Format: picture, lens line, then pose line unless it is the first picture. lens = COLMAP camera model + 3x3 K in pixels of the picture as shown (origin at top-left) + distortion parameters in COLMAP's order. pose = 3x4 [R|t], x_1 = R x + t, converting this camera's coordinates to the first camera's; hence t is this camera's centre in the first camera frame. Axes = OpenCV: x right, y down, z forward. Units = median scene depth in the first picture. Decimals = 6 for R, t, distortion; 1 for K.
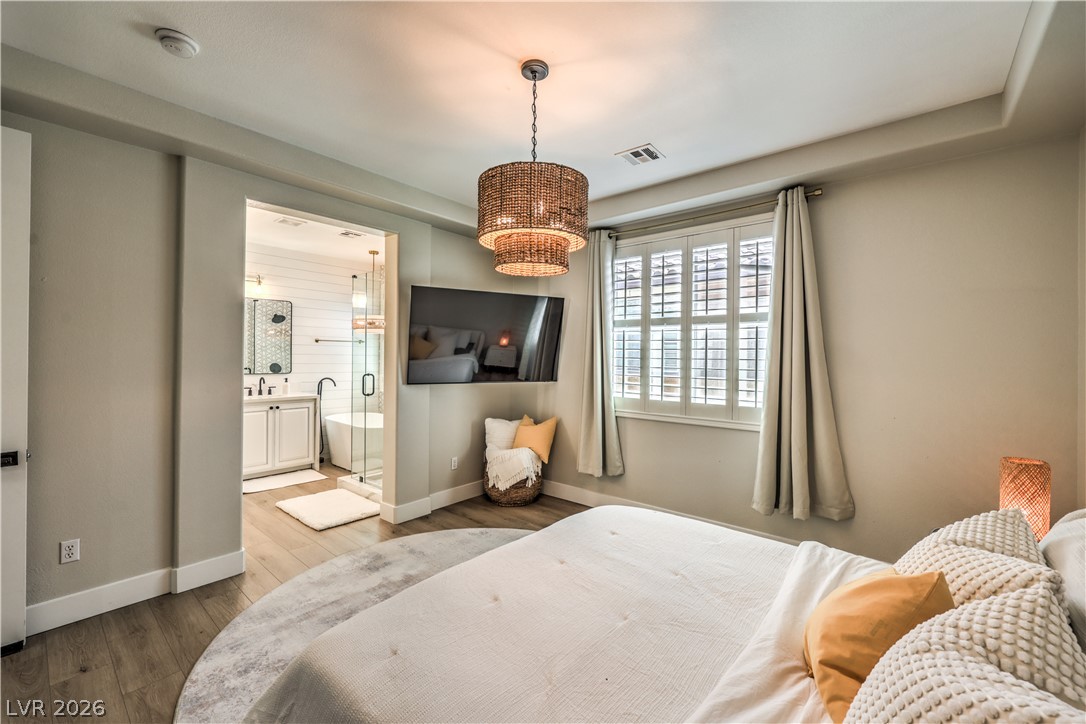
lens RADIAL K [[442.6, 0, 543.2], [0, 442.6, 365.2], [0, 0, 1]] dist [-0.001290, 0.000361]
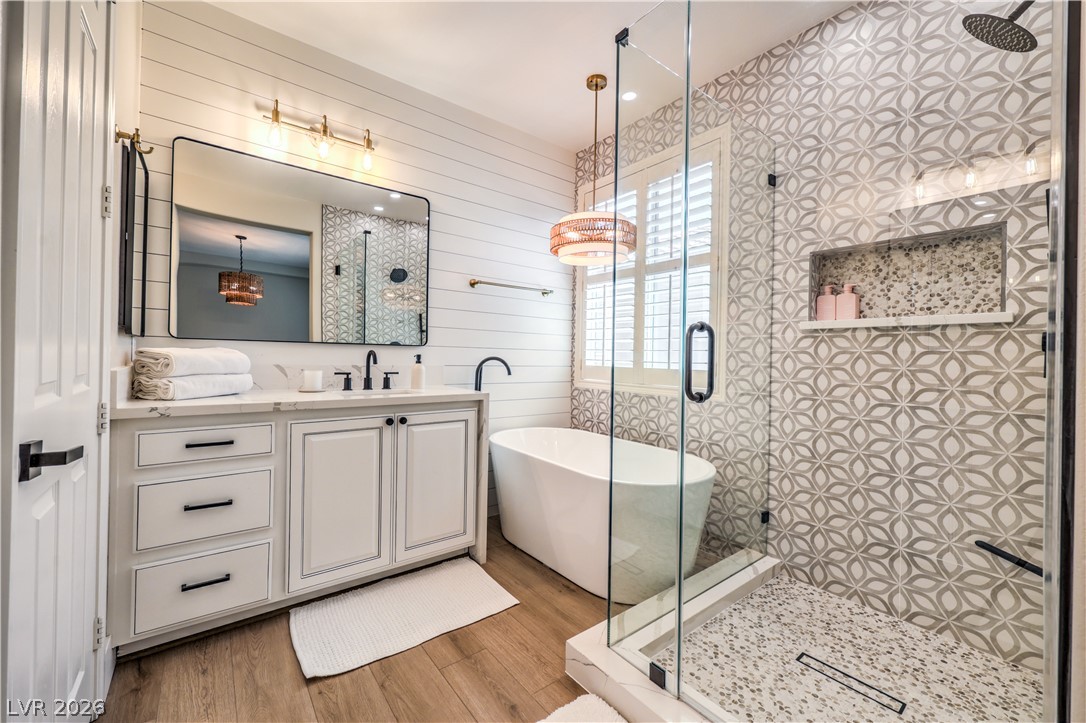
lens RADIAL K [[432.8, 0, 543.4], [0, 432.8, 359.2], [0, 0, 1]] dist [-0.000775, -0.000292]
pose [[0.979224, 0.005674, -0.202702, -0.371433], [-0.007706, 0.999928, -0.009236, 0.038424], [0.202635, 0.010606, 0.979197, 0.598685]]
